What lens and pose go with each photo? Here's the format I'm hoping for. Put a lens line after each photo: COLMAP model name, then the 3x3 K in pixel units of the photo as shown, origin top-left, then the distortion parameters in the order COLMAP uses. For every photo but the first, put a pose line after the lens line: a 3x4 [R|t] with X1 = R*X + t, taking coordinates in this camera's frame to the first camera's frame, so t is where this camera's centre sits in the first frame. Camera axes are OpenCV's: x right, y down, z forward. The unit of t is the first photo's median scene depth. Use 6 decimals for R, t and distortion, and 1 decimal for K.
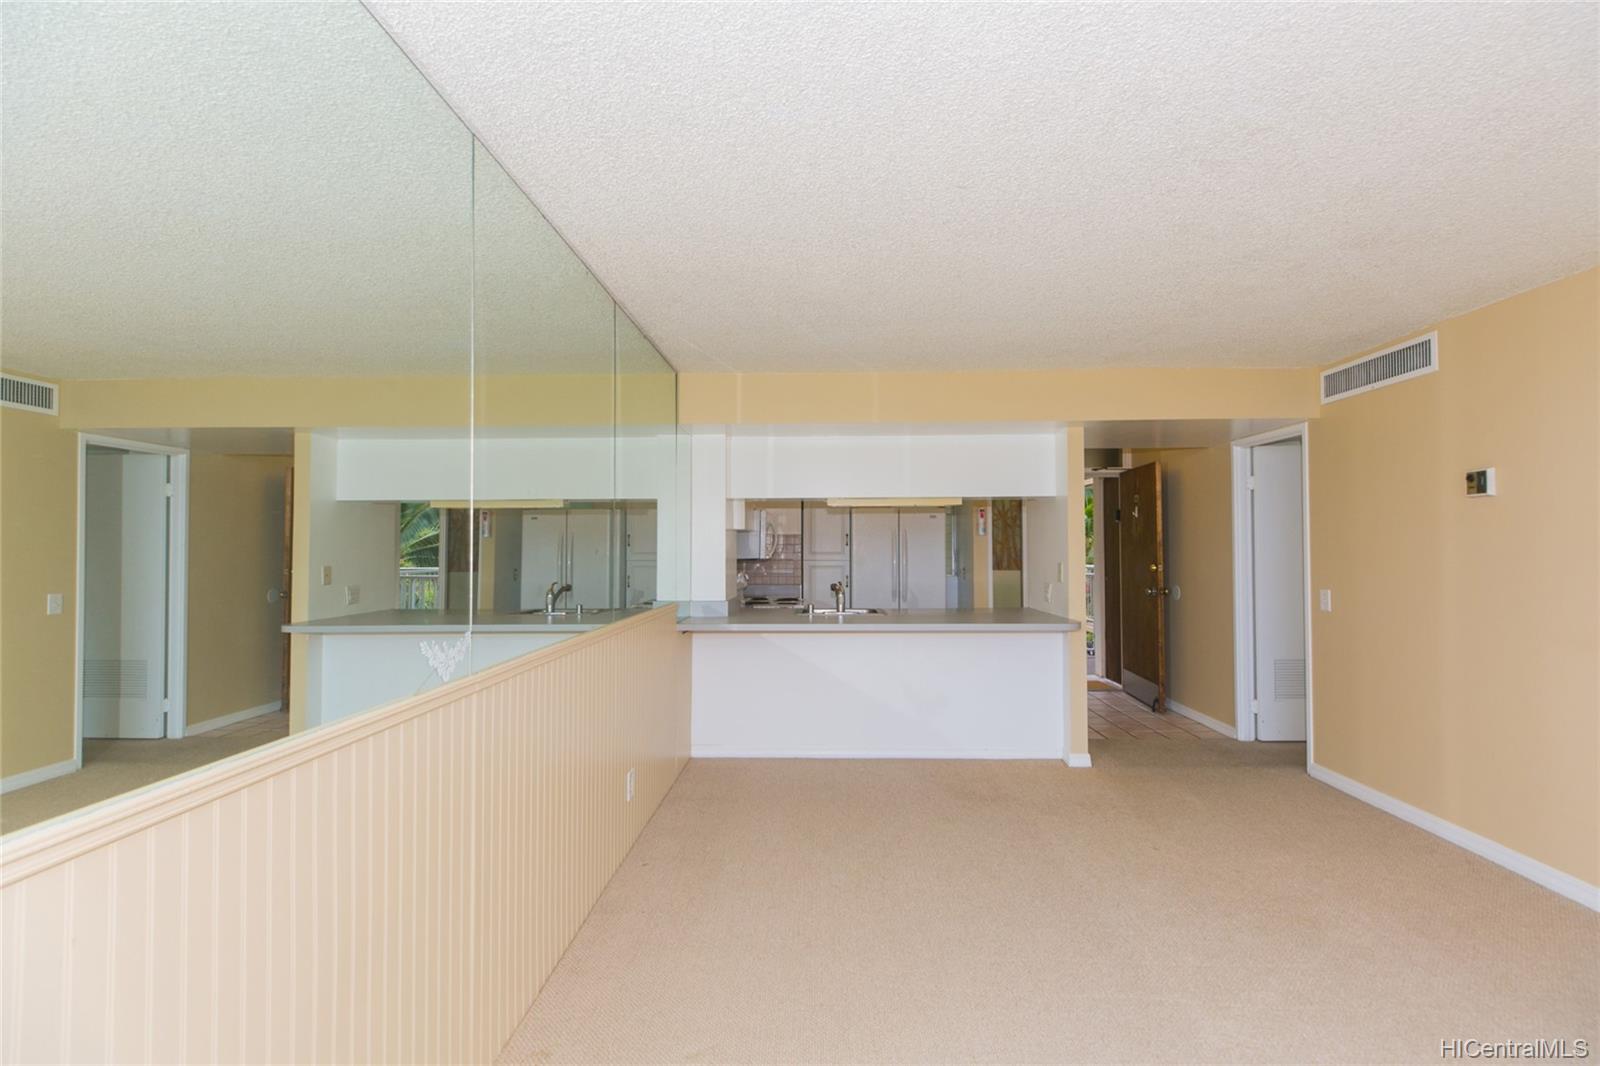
lens RADIAL K [[727.1, 0, 821.2], [0, 727.1, 518.1], [0, 0, 1]] dist [0.010803, -0.007829]
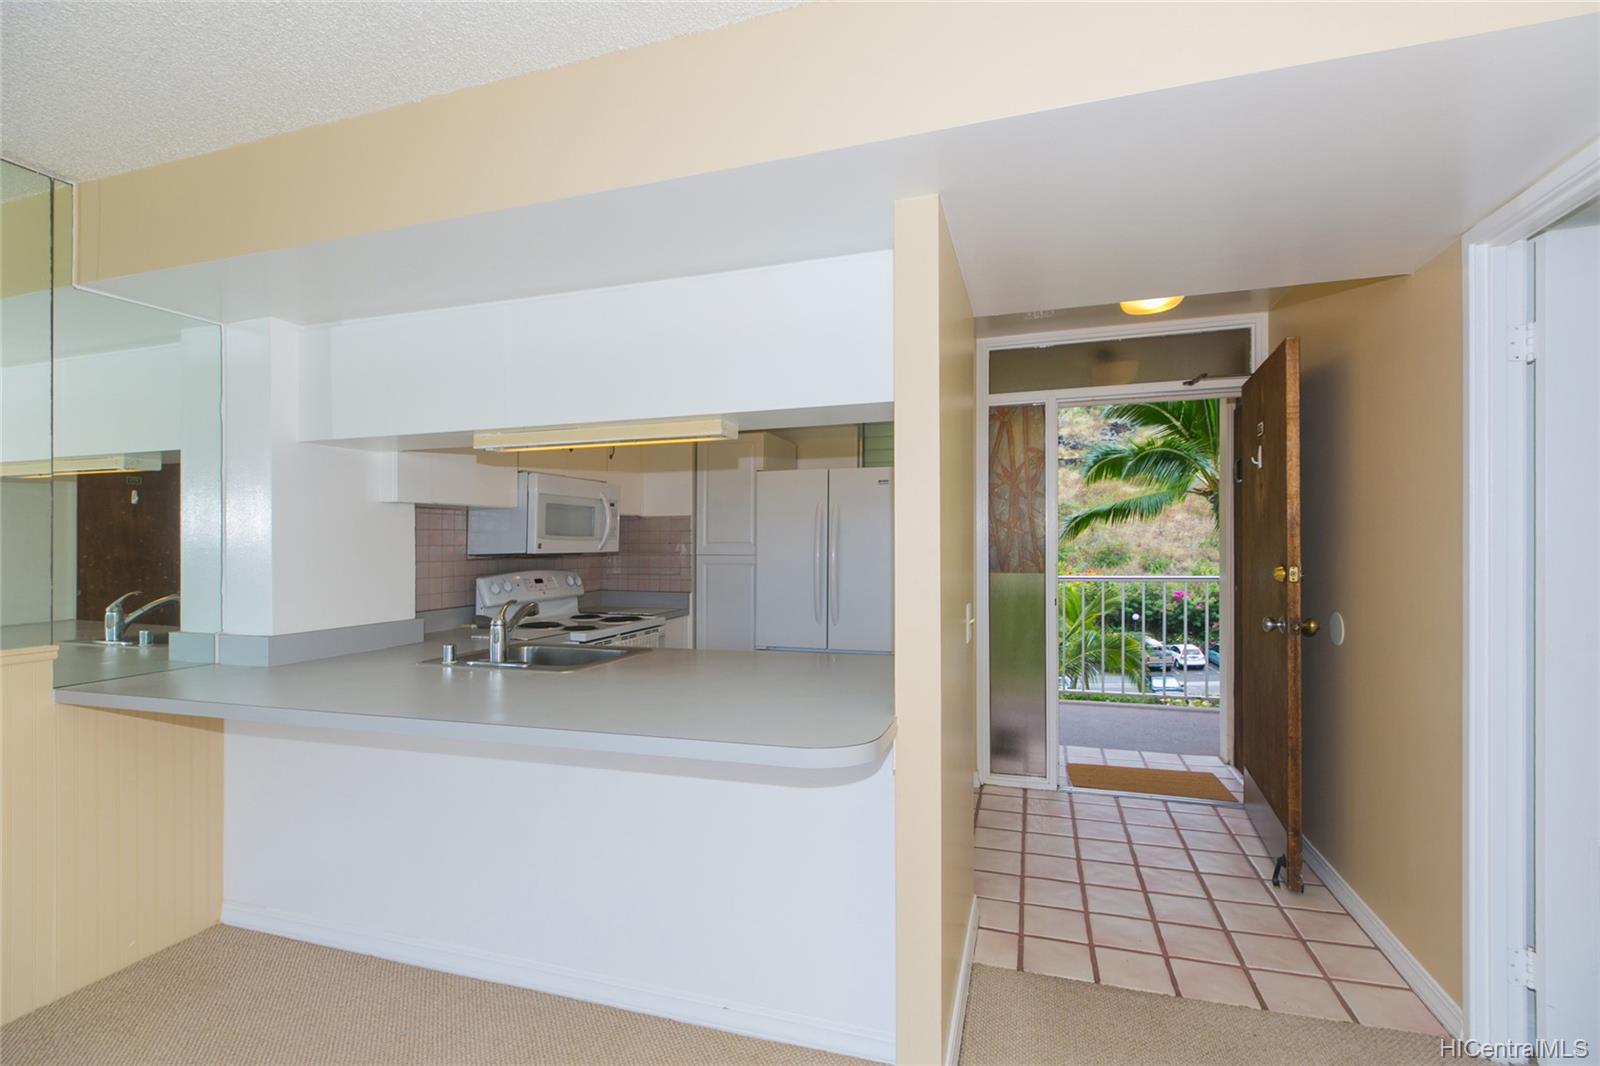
lens RADIAL K [[727.1, 0, 827.4], [0, 727.1, 532.4], [0, 0, 1]] dist [0.010803, -0.007829]
pose [[0.961694, -0.005634, -0.274067, 0.378665], [0.015159, 0.999352, 0.032647, 0.028216], [0.273705, -0.035551, 0.961156, 0.594598]]
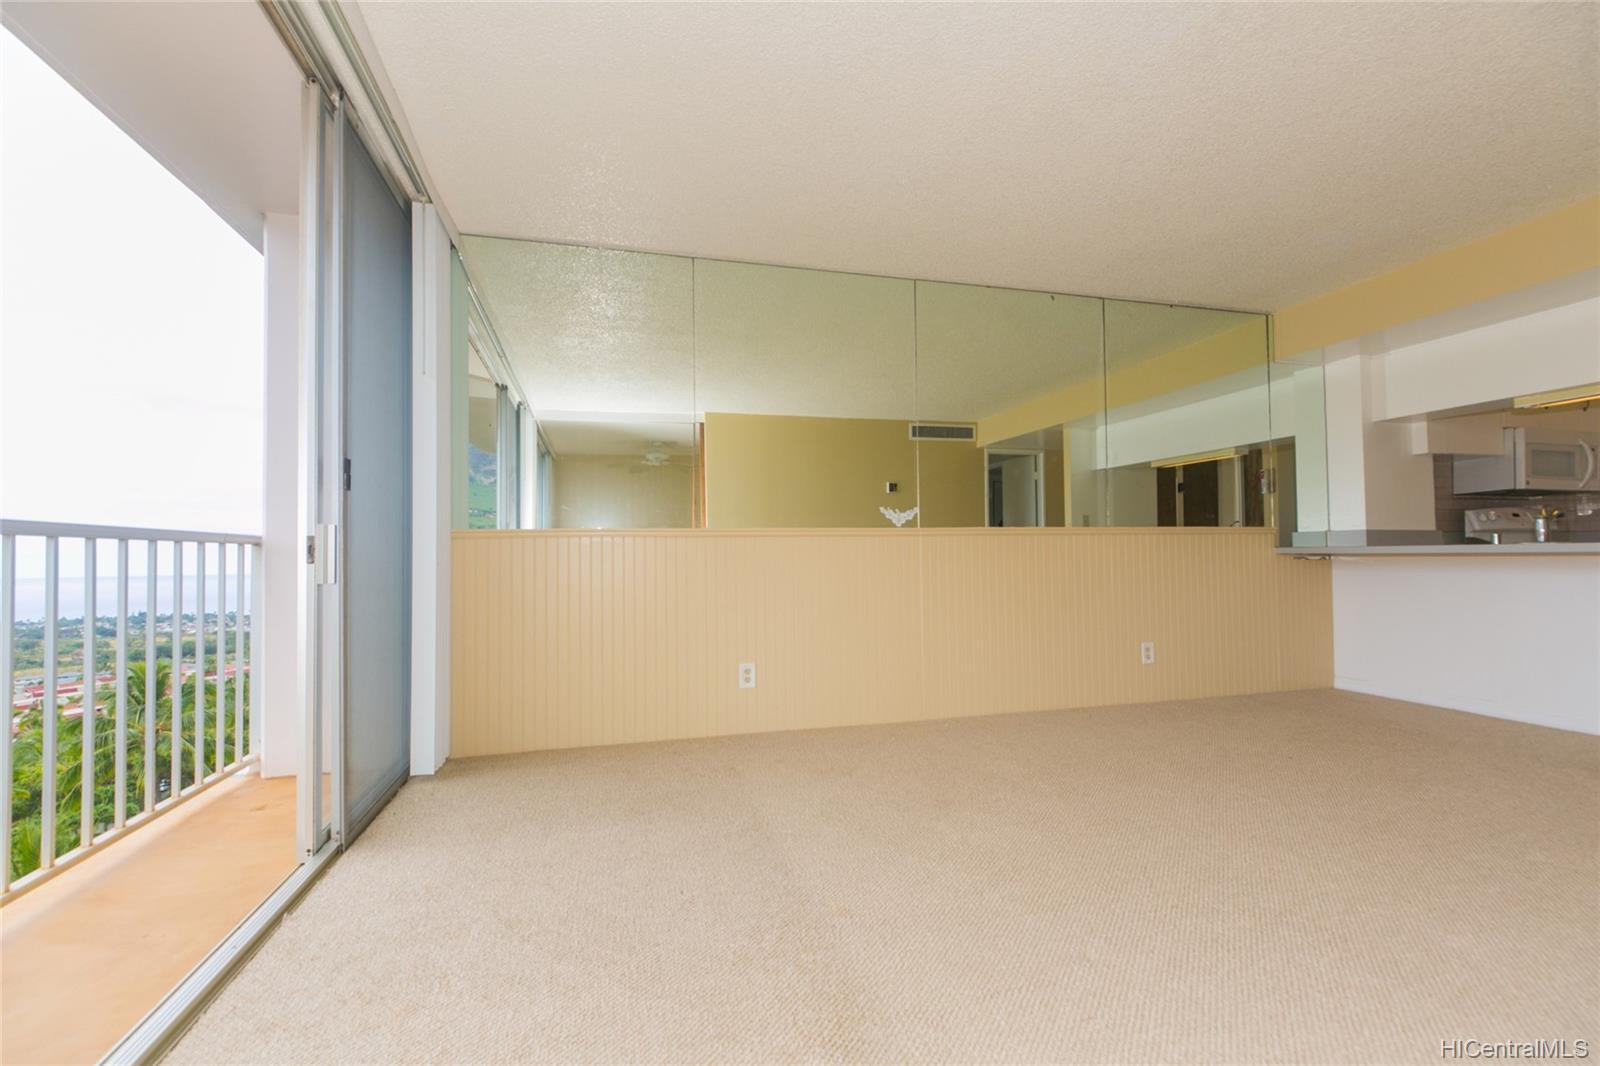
lens RADIAL K [[727.1, 0, 795.8], [0, 727.1, 544.7], [0, 0, 1]] dist [0.010803, -0.007829]
pose [[0.261803, -0.014364, -0.965014, 0.573434], [0.055880, 0.998437, 0.000298, 0.088526], [0.963502, -0.054003, 0.262197, 0.032843]]
